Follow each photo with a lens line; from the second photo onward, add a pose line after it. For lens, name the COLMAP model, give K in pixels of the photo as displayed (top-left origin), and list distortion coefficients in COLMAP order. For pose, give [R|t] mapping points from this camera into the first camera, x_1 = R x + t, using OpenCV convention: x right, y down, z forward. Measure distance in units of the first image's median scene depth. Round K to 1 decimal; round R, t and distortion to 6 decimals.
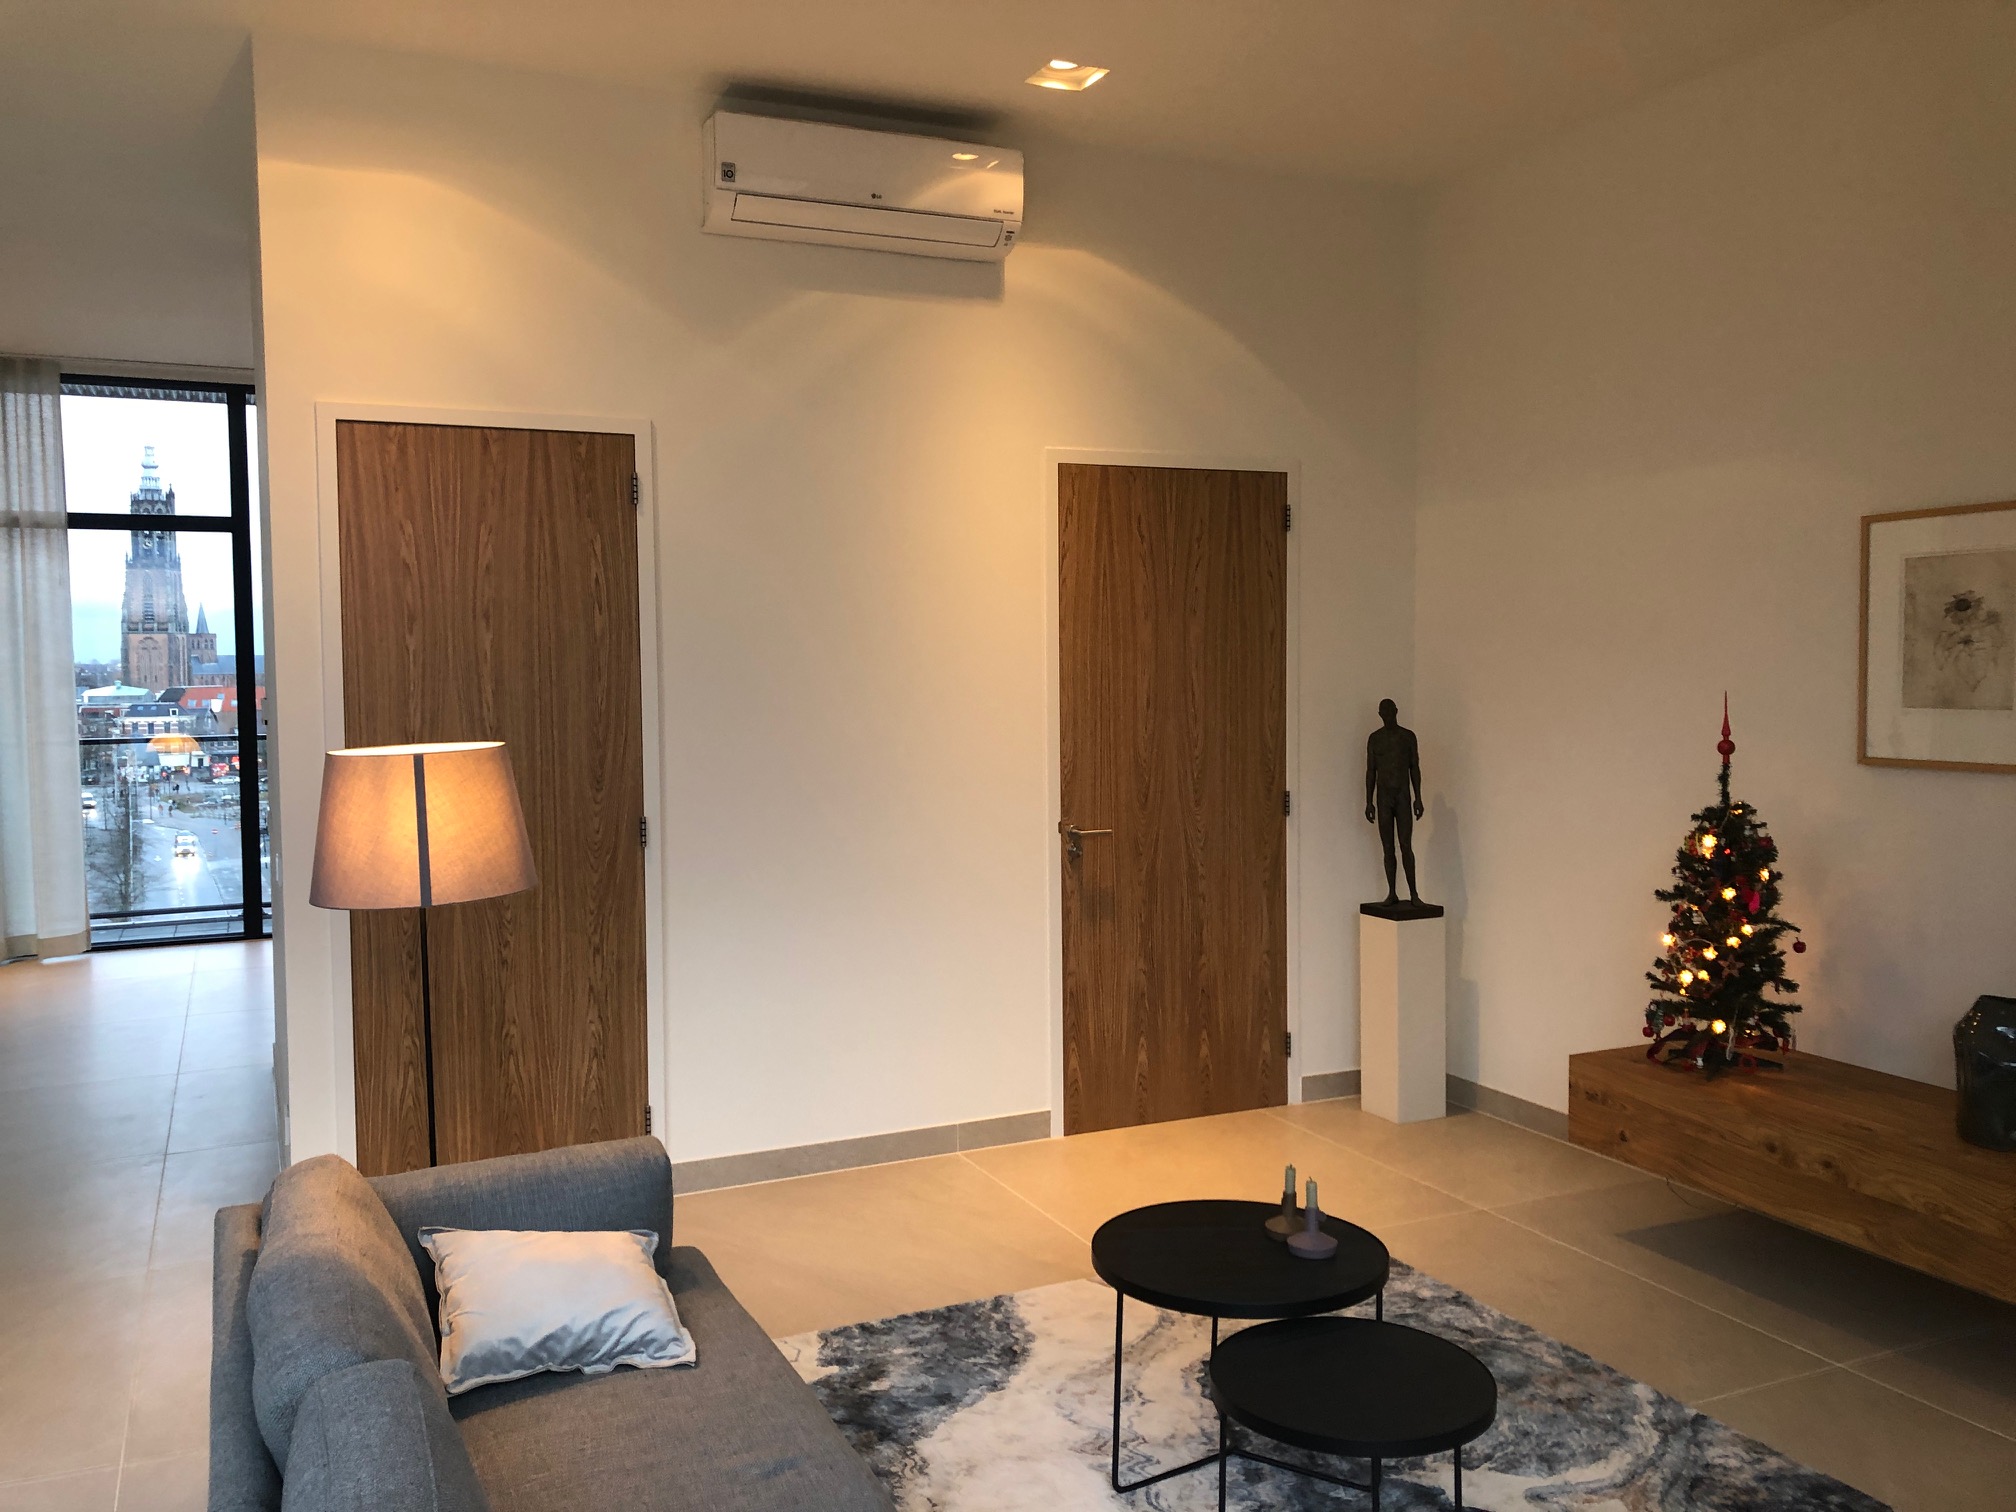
lens RADIAL K [[1644.9, 0, 999.5], [0, 1644.9, 757.8], [0, 0, 1]] dist [0.067843, -0.054271]
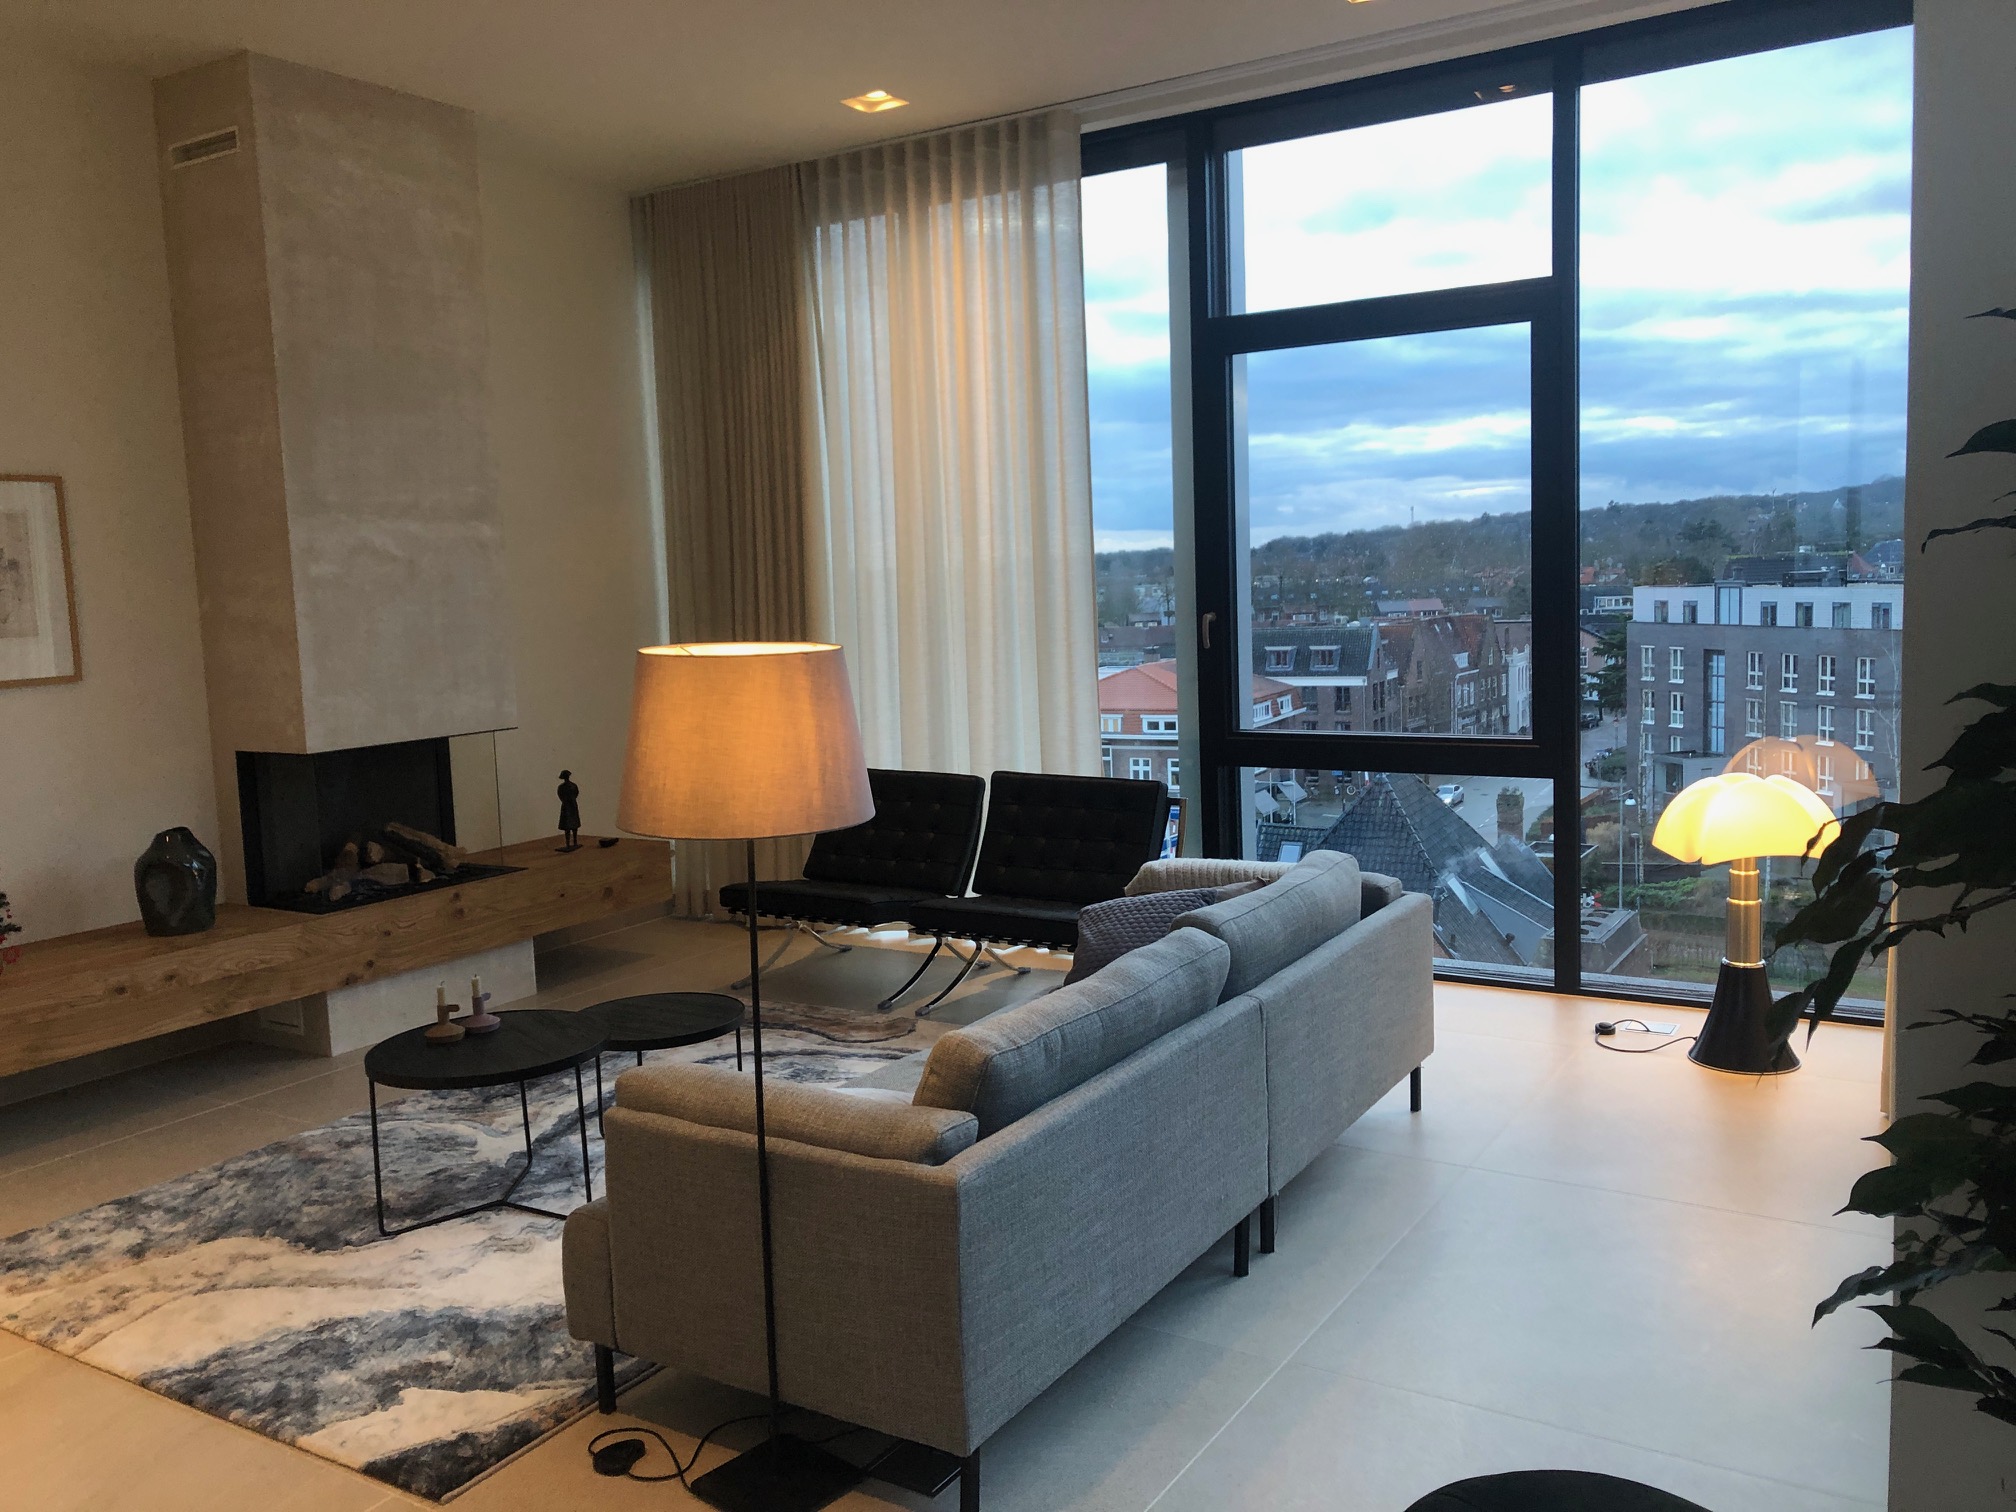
lens RADIAL K [[1644.9, 0, 1005.6], [0, 1644.9, 753.2], [0, 0, 1]] dist [0.067843, -0.054271]
pose [[-0.567797, -0.044076, 0.821988, -0.988765], [0.095874, 0.988229, 0.119216, -0.023453], [-0.817566, 0.146498, -0.556888, 1.228998]]
